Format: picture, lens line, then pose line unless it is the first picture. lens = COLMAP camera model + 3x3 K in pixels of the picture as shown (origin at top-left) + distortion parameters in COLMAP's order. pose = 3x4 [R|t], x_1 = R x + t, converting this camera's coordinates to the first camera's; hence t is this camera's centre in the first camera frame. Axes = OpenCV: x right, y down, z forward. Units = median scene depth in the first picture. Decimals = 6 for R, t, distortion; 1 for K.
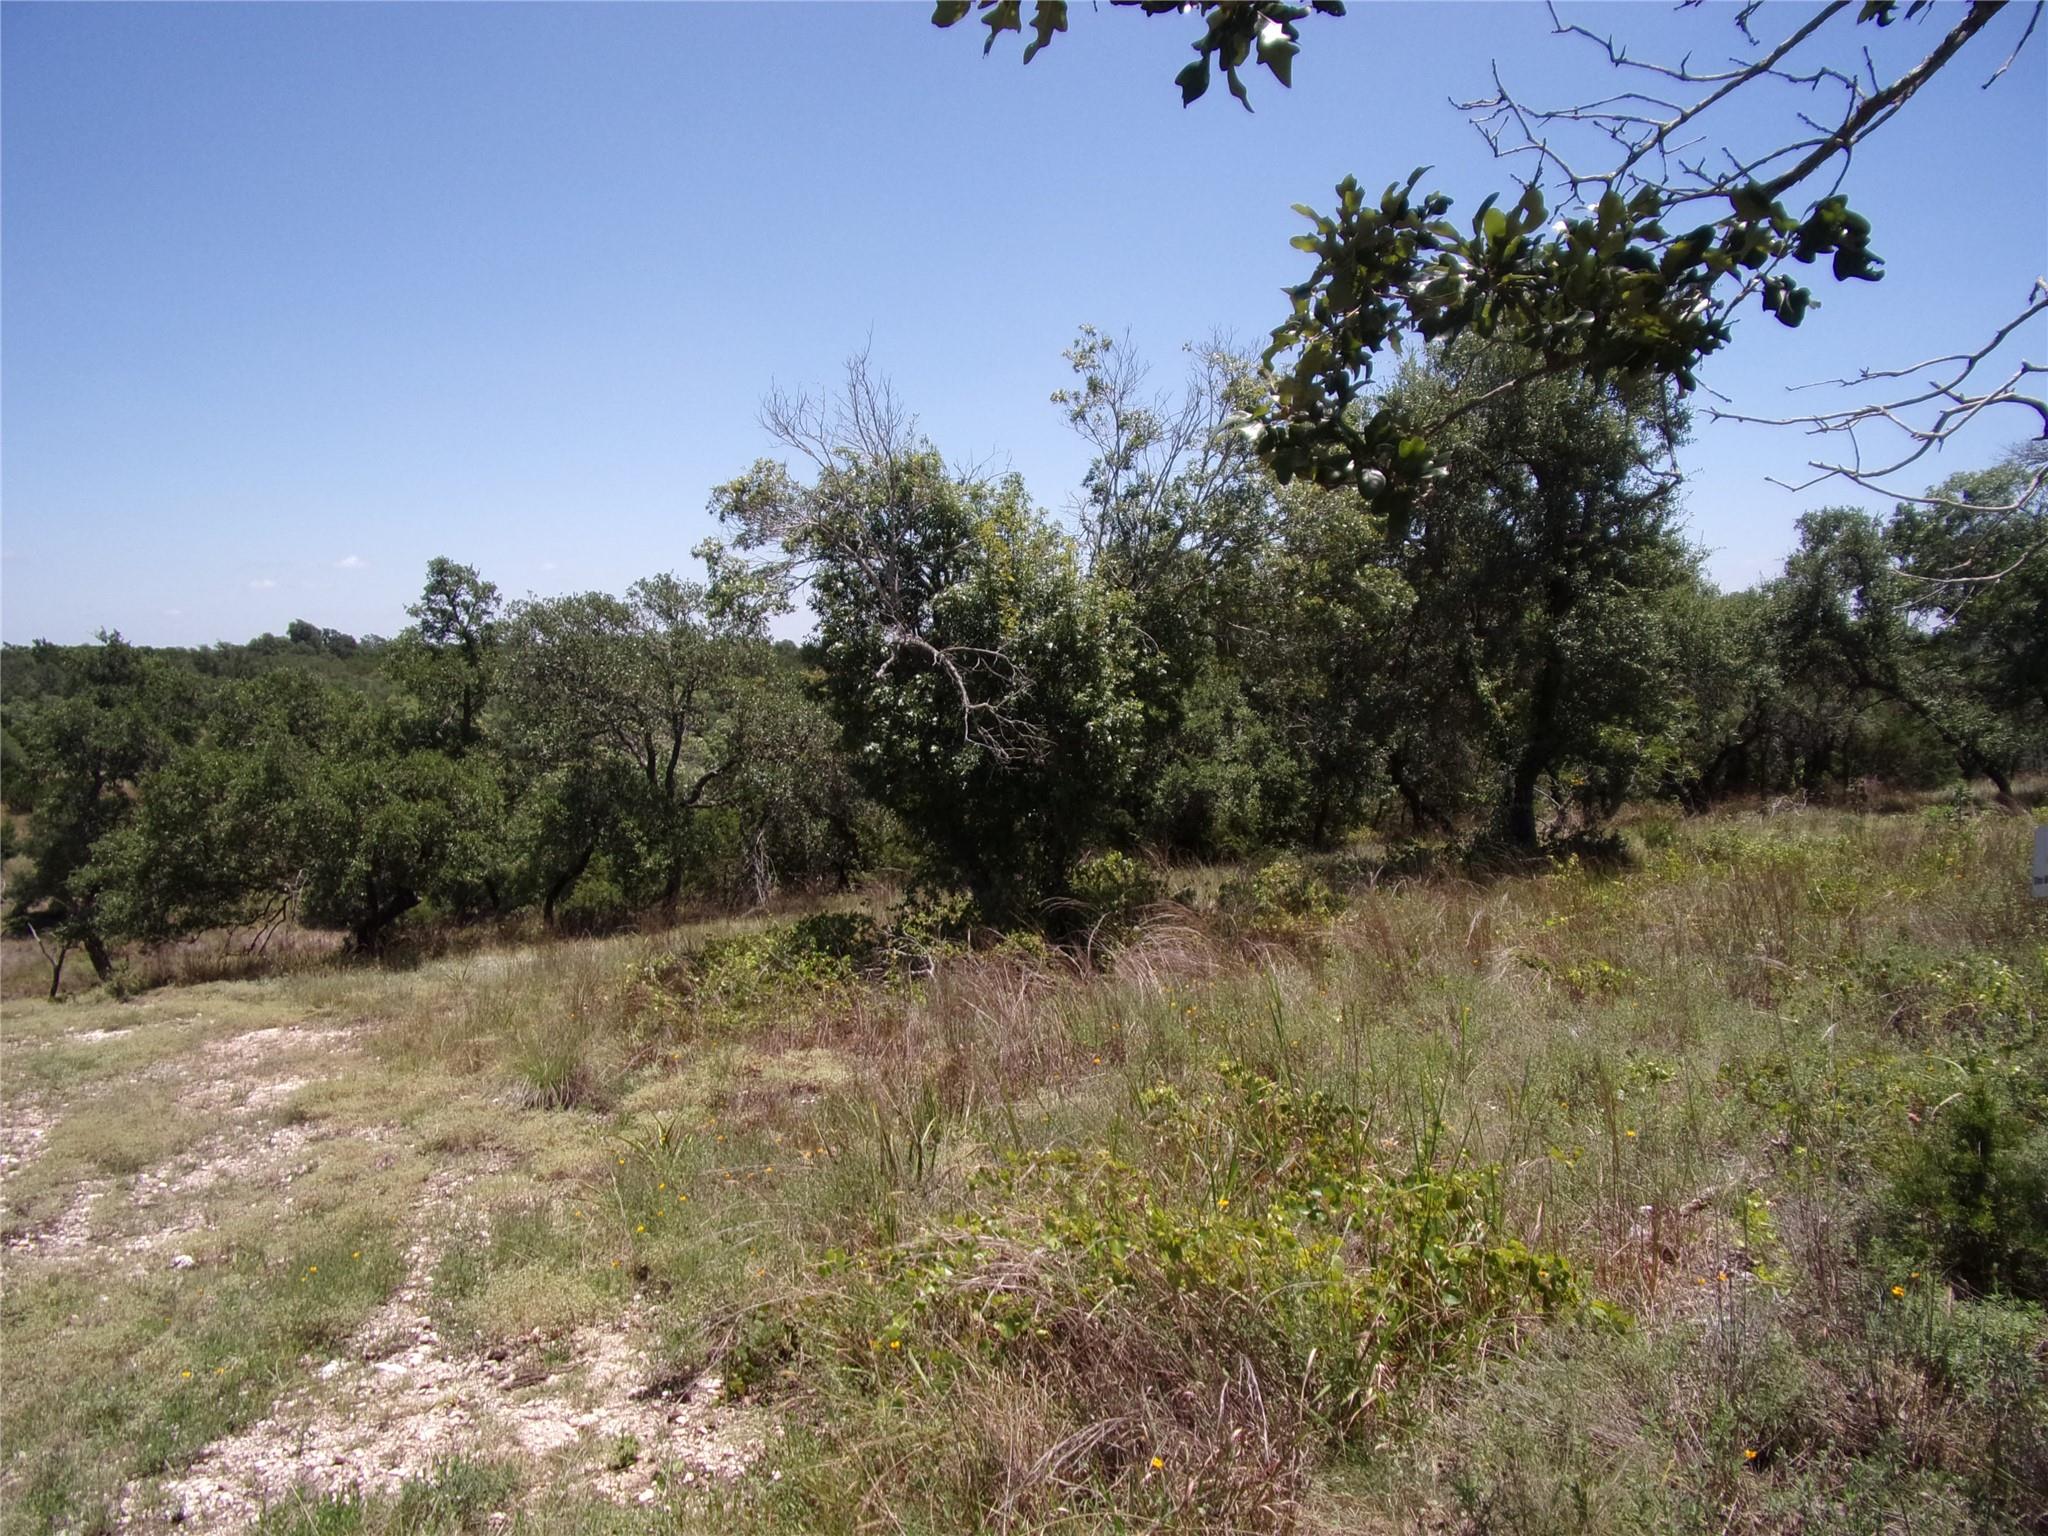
lens RADIAL K [[1494.2, 0, 1026.6], [0, 1494.2, 775.4], [0, 0, 1]] dist [-0.038003, 0.012843]
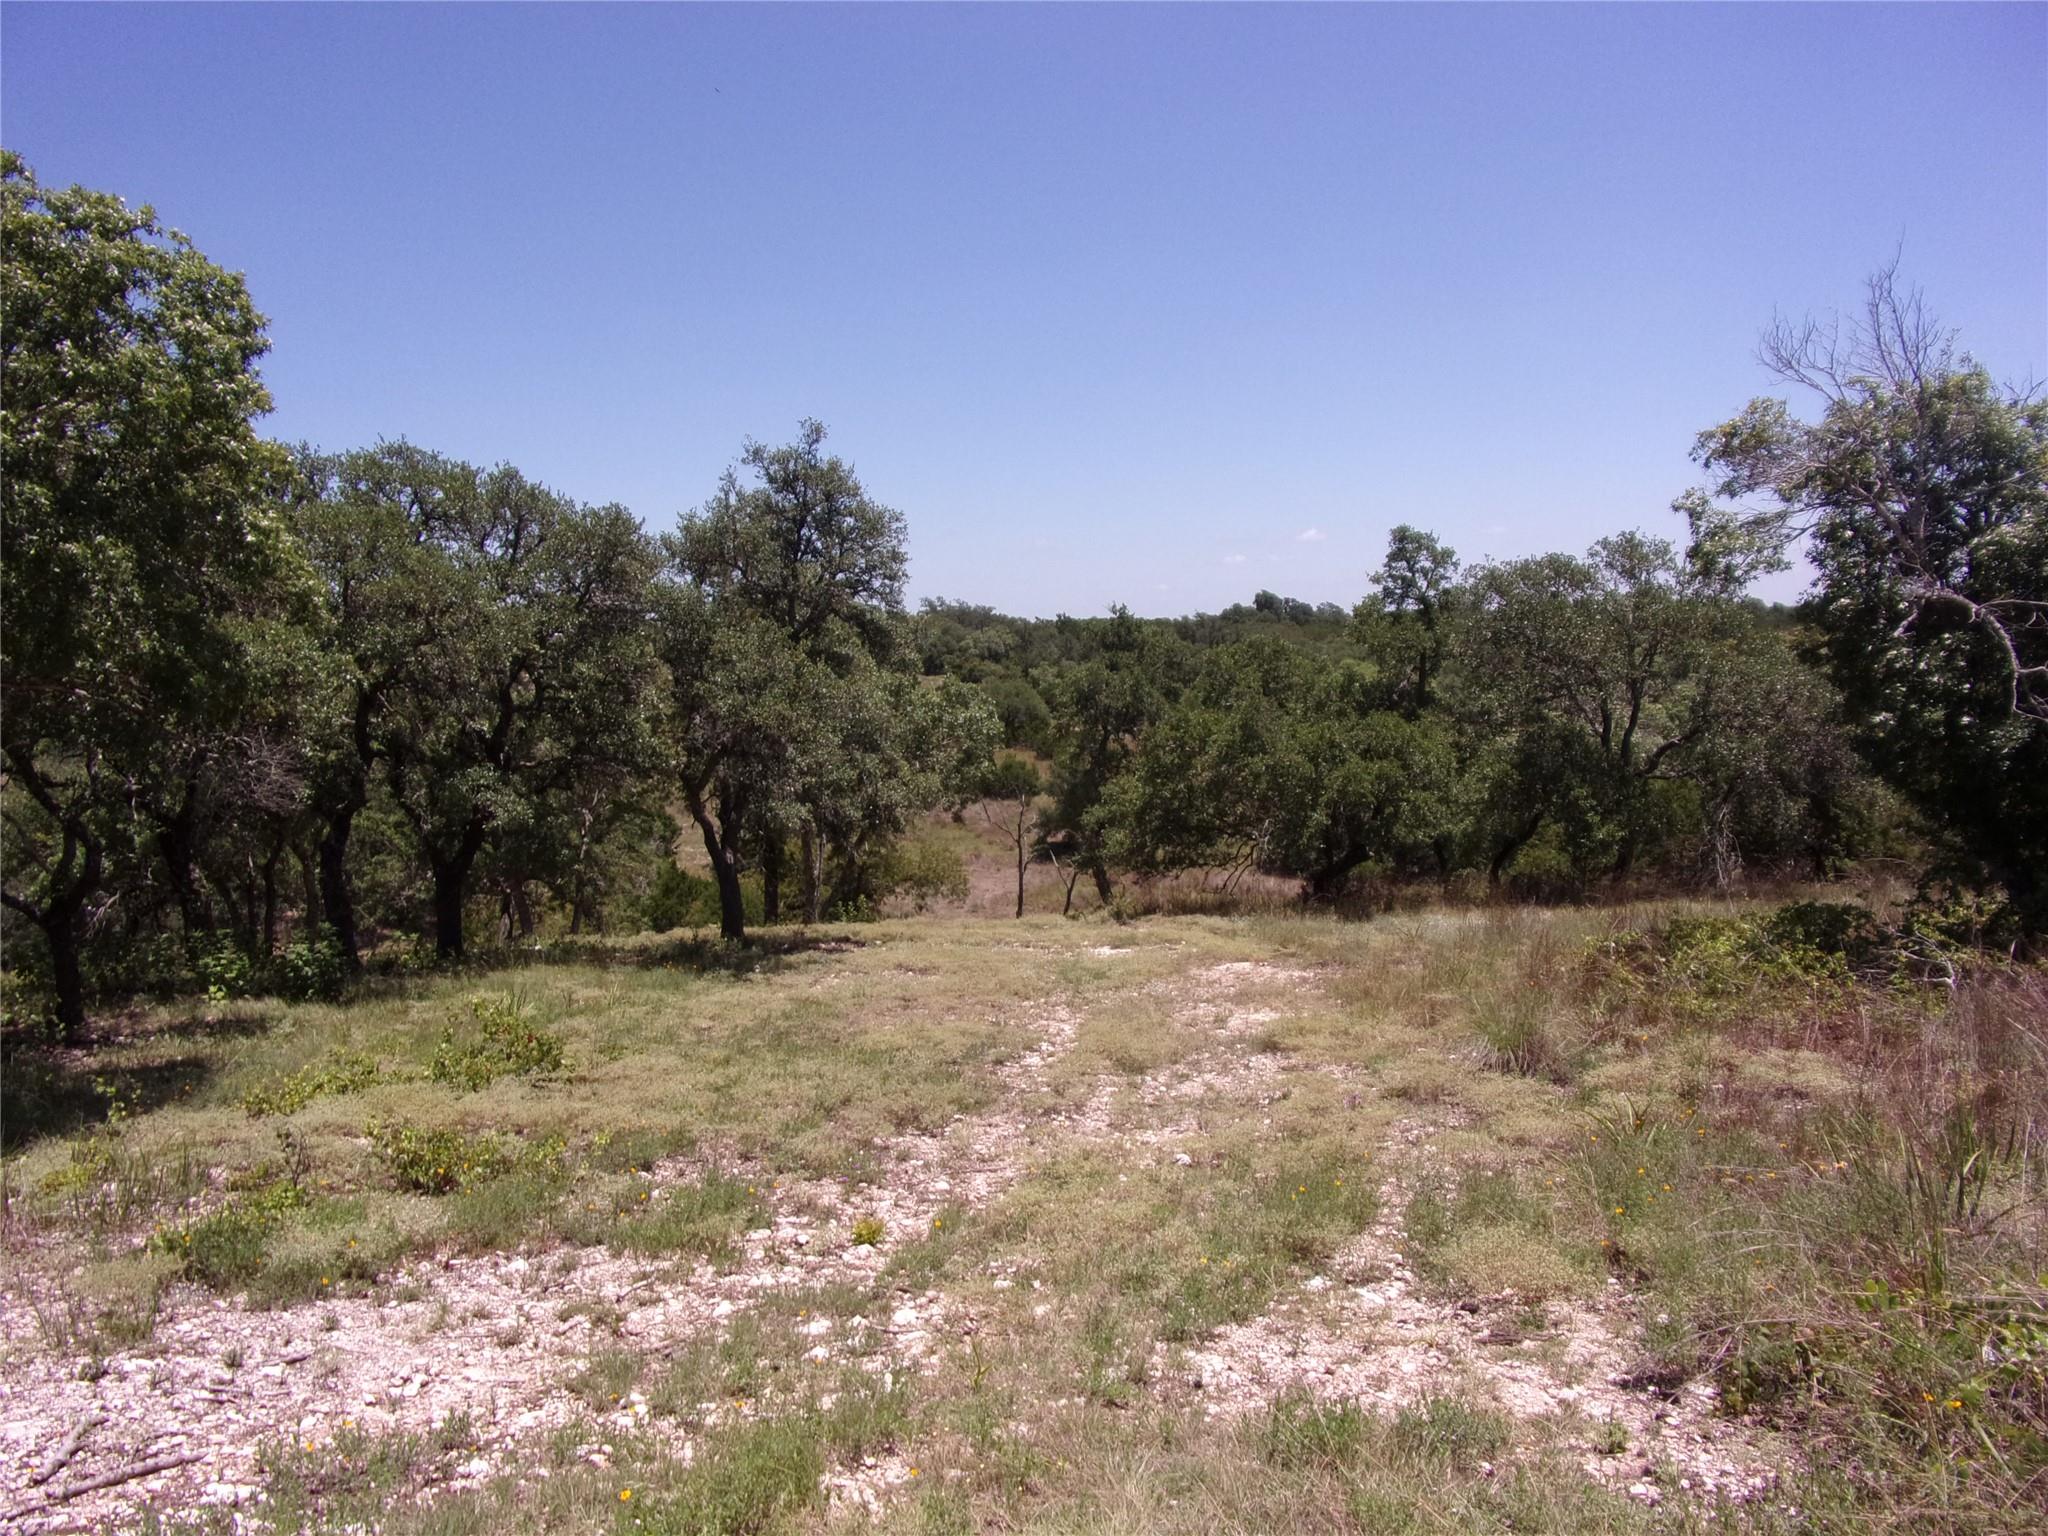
lens RADIAL K [[1494.2, 0, 1011.0], [0, 1494.2, 775.4], [0, 0, 1]] dist [-0.038003, 0.012843]
pose [[0.813023, 0.041377, -0.580760, -0.014516], [-0.027601, 0.999089, 0.032542, 0.000916], [0.581577, -0.010427, 0.813424, -0.003145]]
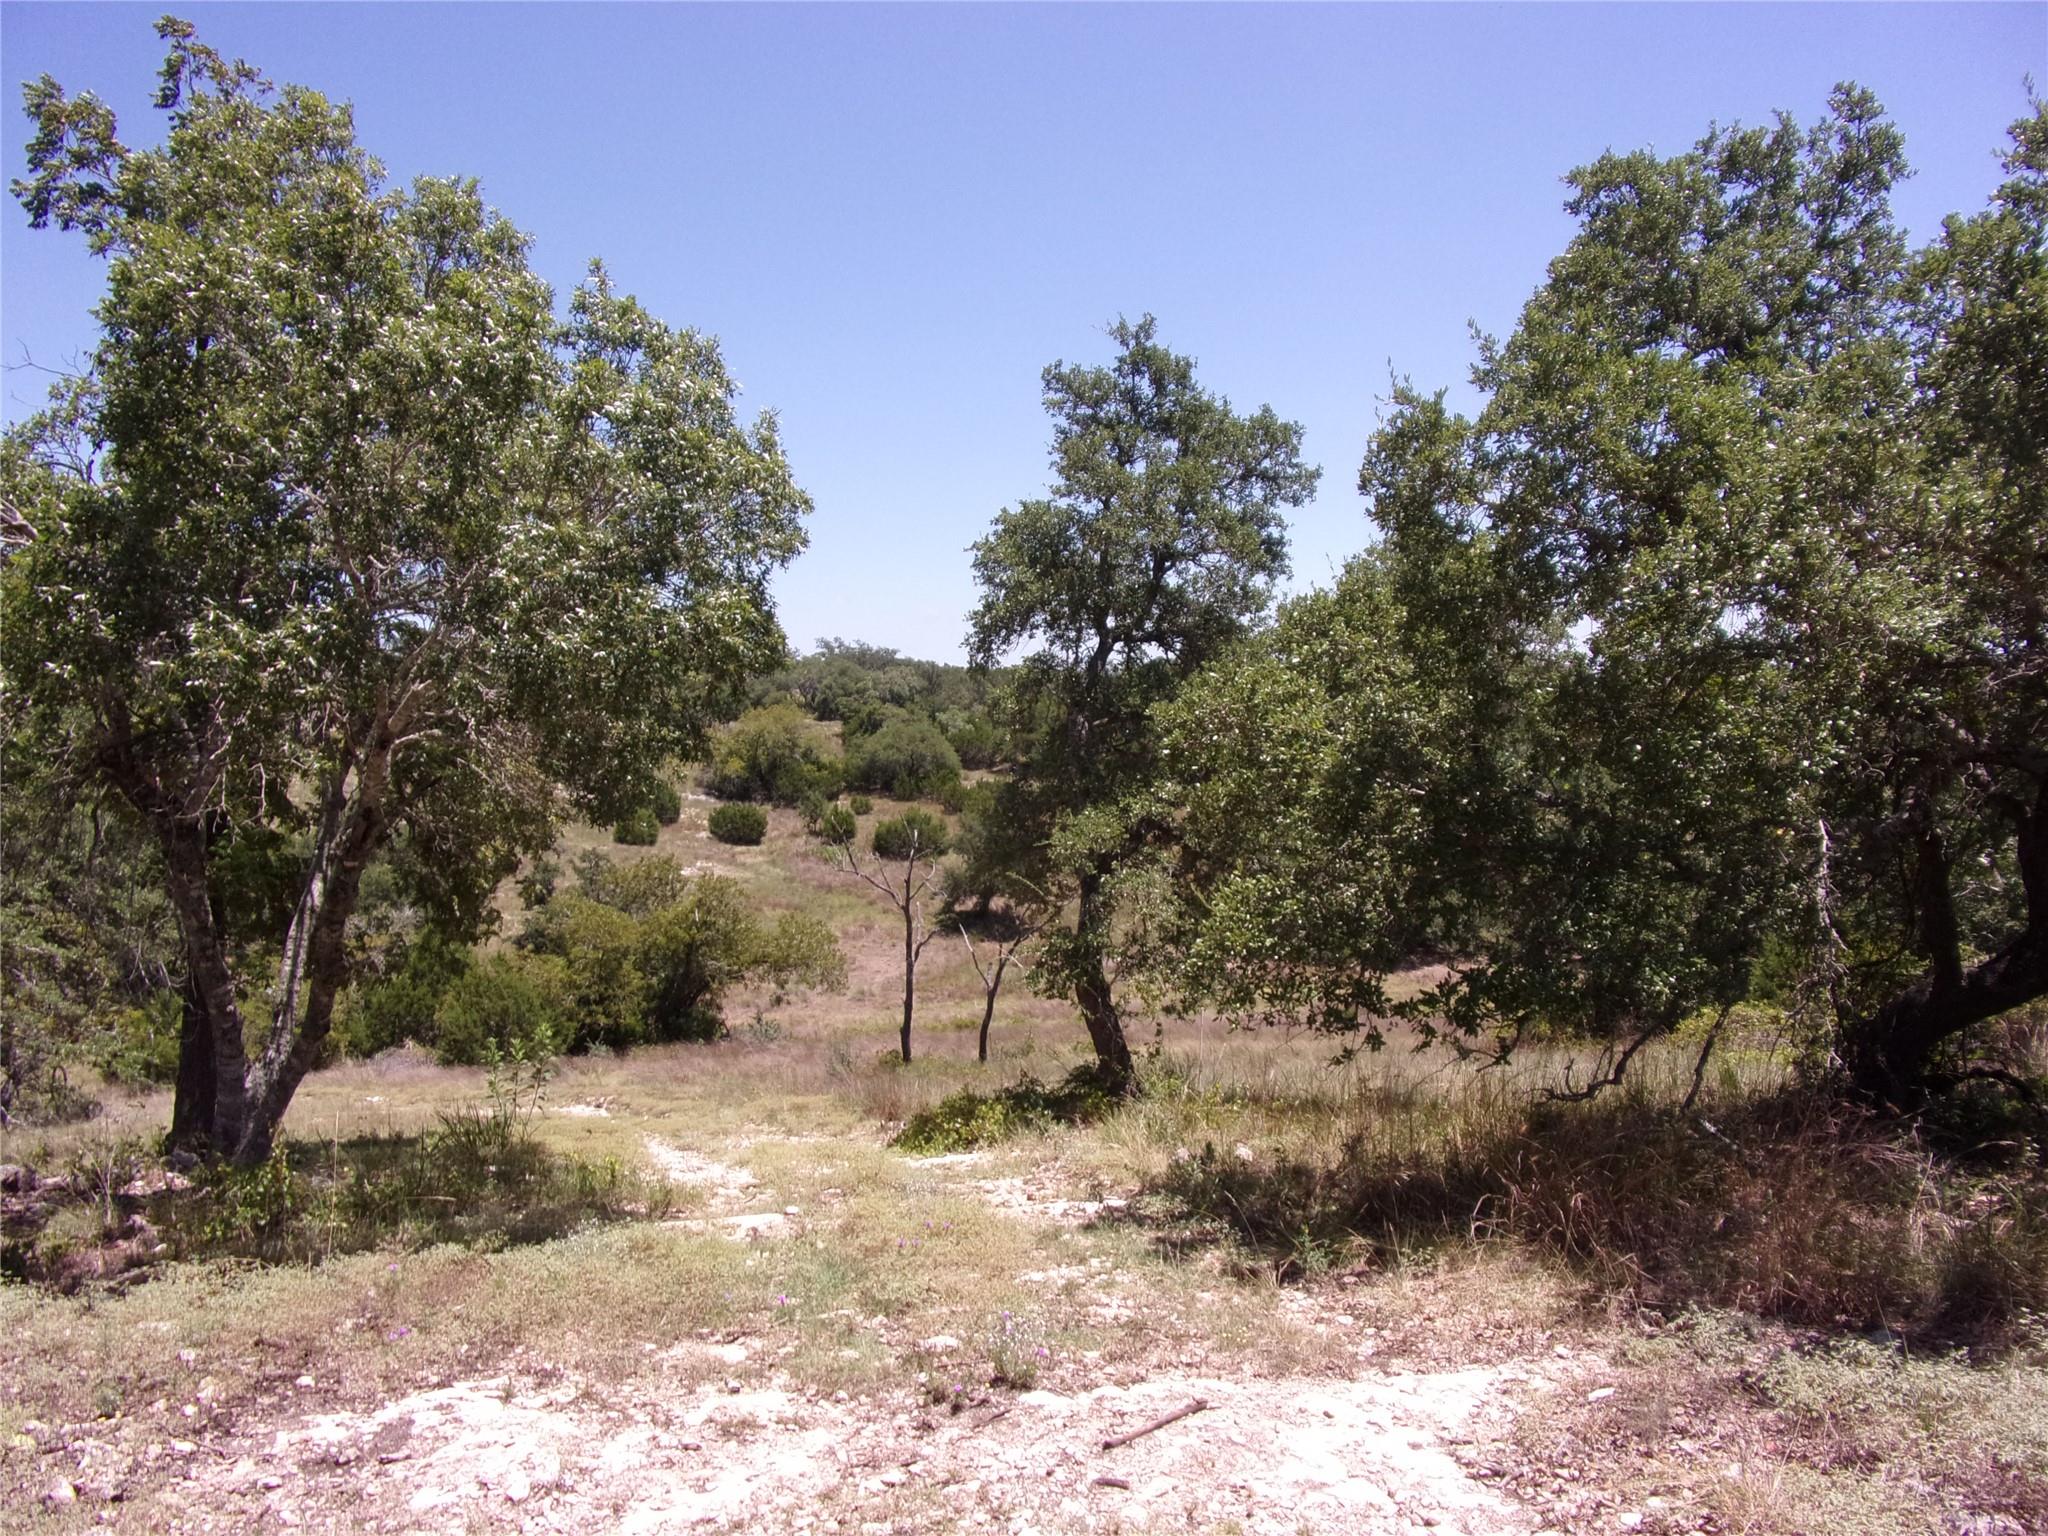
lens RADIAL K [[1494.2, 0, 1049.8], [0, 1494.2, 781.1], [0, 0, 1]] dist [-0.038003, 0.012843]
pose [[0.859966, 0.024838, -0.509747, -0.821104], [-0.036487, 0.999251, -0.012866, 0.115912], [0.509046, 0.029664, 0.860228, 1.196824]]
